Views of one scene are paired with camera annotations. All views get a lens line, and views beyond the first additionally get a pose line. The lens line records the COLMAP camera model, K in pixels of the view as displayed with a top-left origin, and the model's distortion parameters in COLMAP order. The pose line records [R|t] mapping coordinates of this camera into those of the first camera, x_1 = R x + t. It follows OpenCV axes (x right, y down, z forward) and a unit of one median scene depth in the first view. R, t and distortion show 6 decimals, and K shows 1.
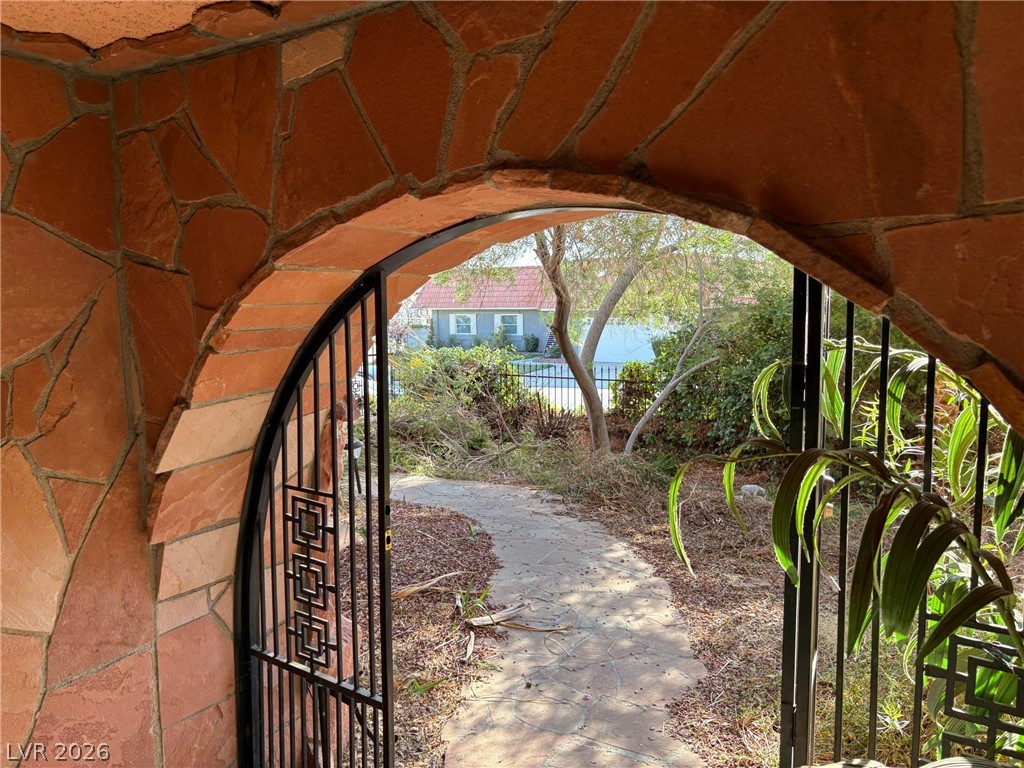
lens RADIAL K [[806.7, 0, 513.5], [0, 806.7, 378.6], [0, 0, 1]] dist [0.065374, -0.044590]
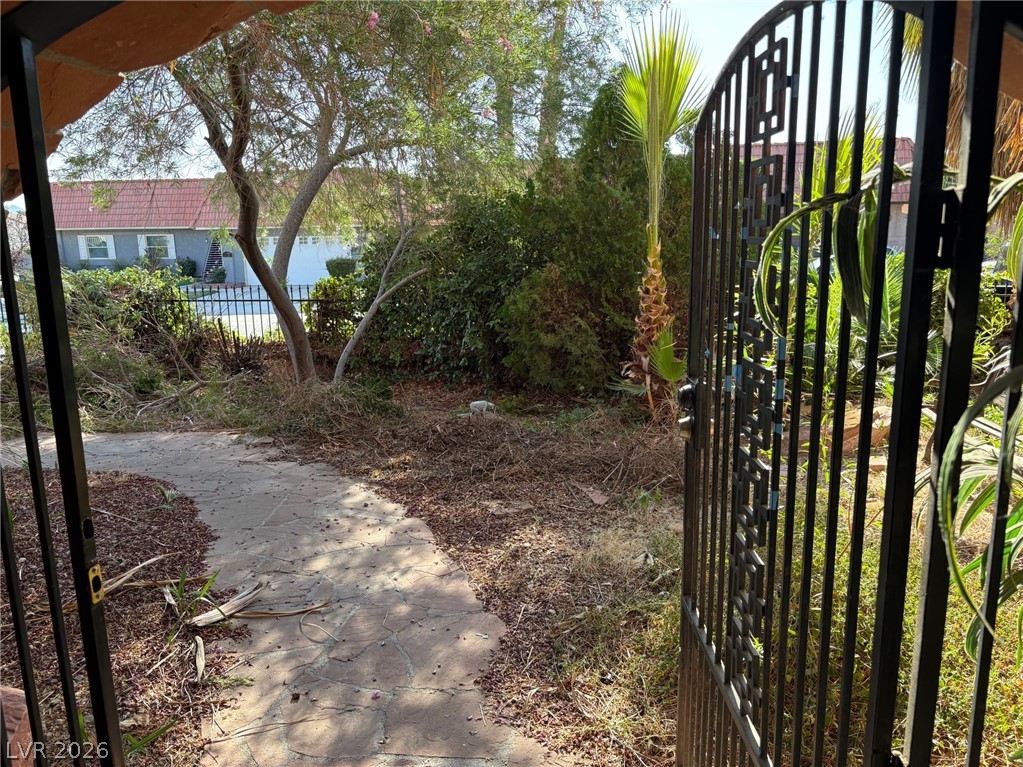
lens RADIAL K [[805.9, 0, 517.9], [0, 805.9, 386.8], [0, 0, 1]] dist [0.065374, -0.044590]
pose [[0.916294, -0.094665, 0.389157, -0.038820], [0.052999, 0.991779, 0.116467, 0.009564], [-0.396983, -0.086093, 0.913779, 0.163621]]
